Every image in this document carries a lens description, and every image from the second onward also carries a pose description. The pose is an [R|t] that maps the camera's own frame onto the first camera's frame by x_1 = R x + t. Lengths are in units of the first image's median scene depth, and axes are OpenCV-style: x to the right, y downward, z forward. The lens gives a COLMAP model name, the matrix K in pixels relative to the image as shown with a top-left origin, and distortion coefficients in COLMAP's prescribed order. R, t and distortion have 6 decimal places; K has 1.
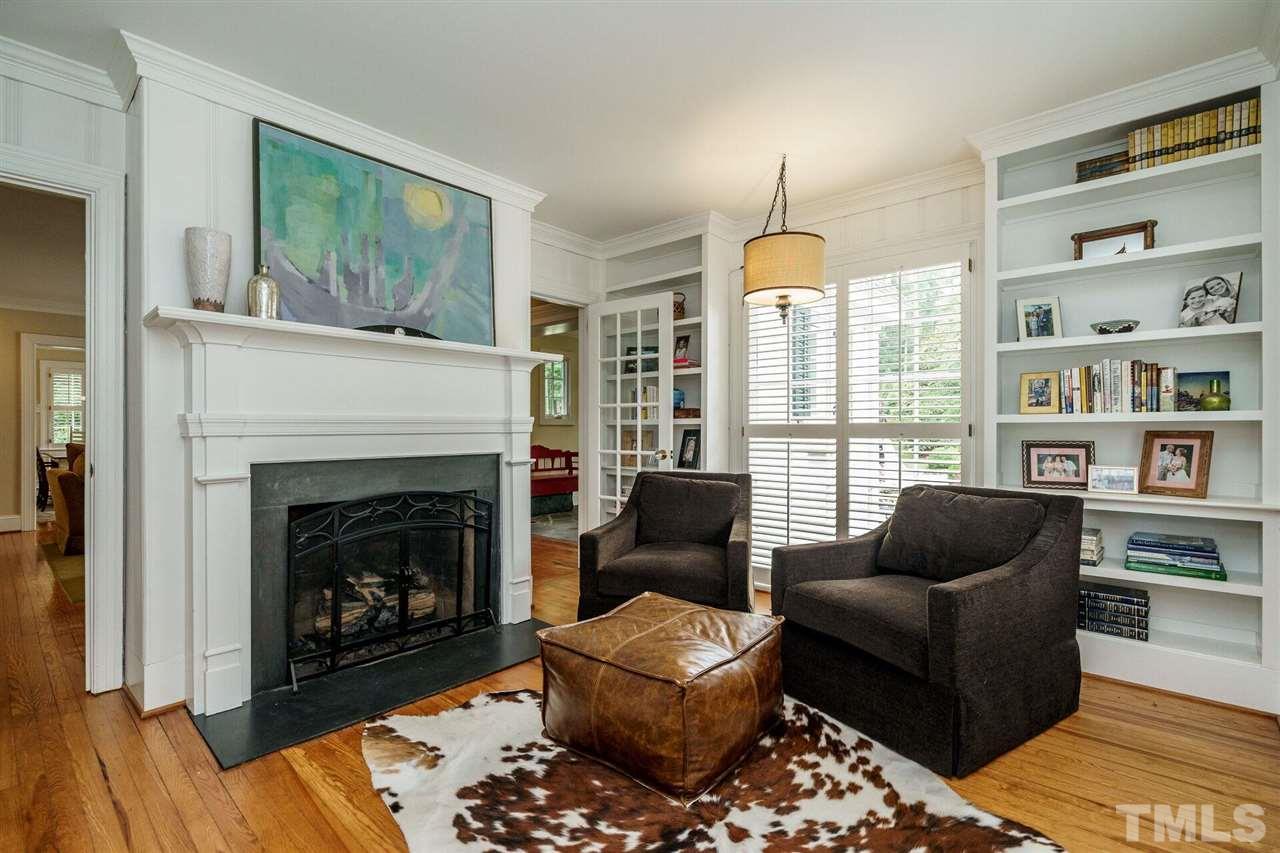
lens RADIAL K [[581.9, 0, 638.5], [0, 581.9, 424.8], [0, 0, 1]] dist [-0.003188, -0.000671]
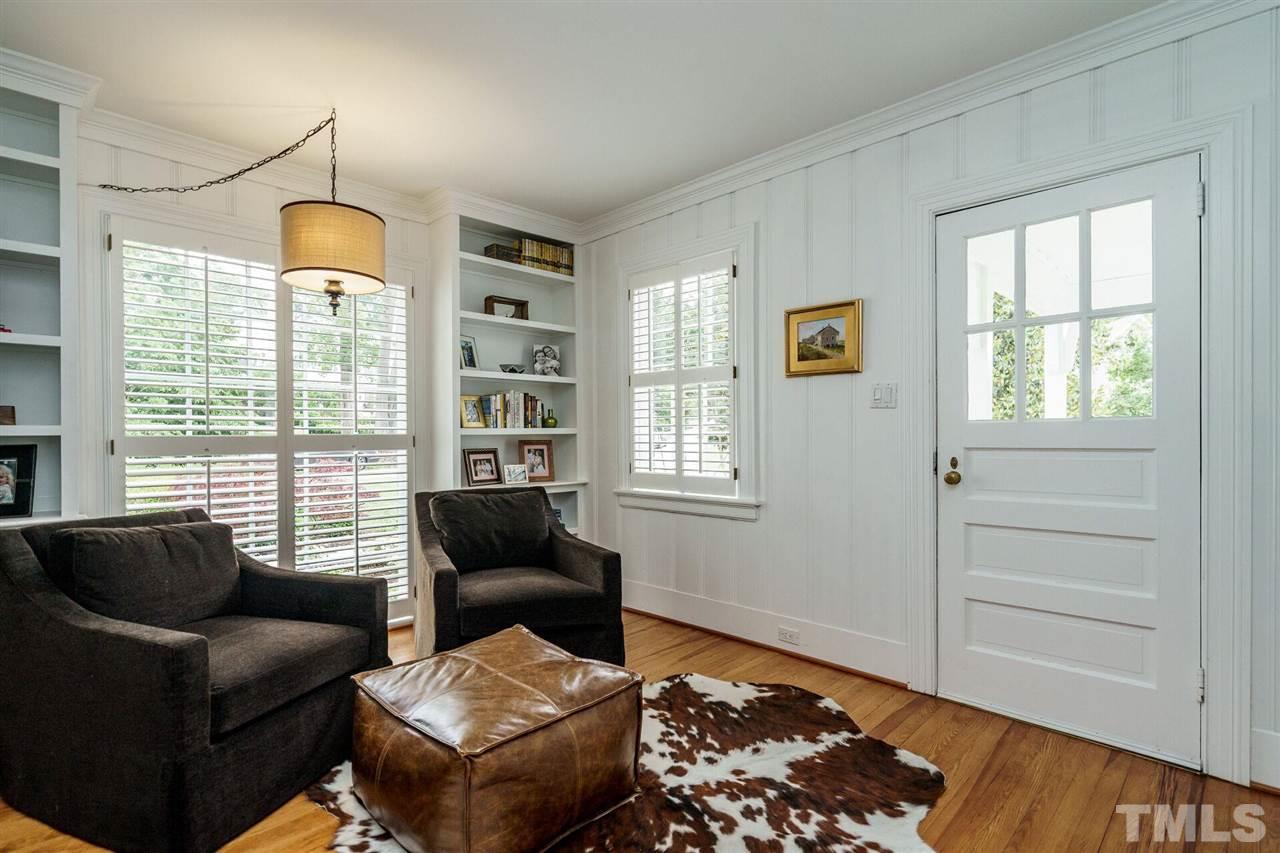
lens RADIAL K [[607.0, 0, 636.0], [0, 607.0, 433.7], [0, 0, 1]] dist [0.000336, 0.000007]
pose [[0.075964, 0.000787, 0.997110, -0.689119], [-0.000657, 1.000000, -0.000739, -0.006011], [-0.997110, -0.000599, 0.075964, 0.608857]]
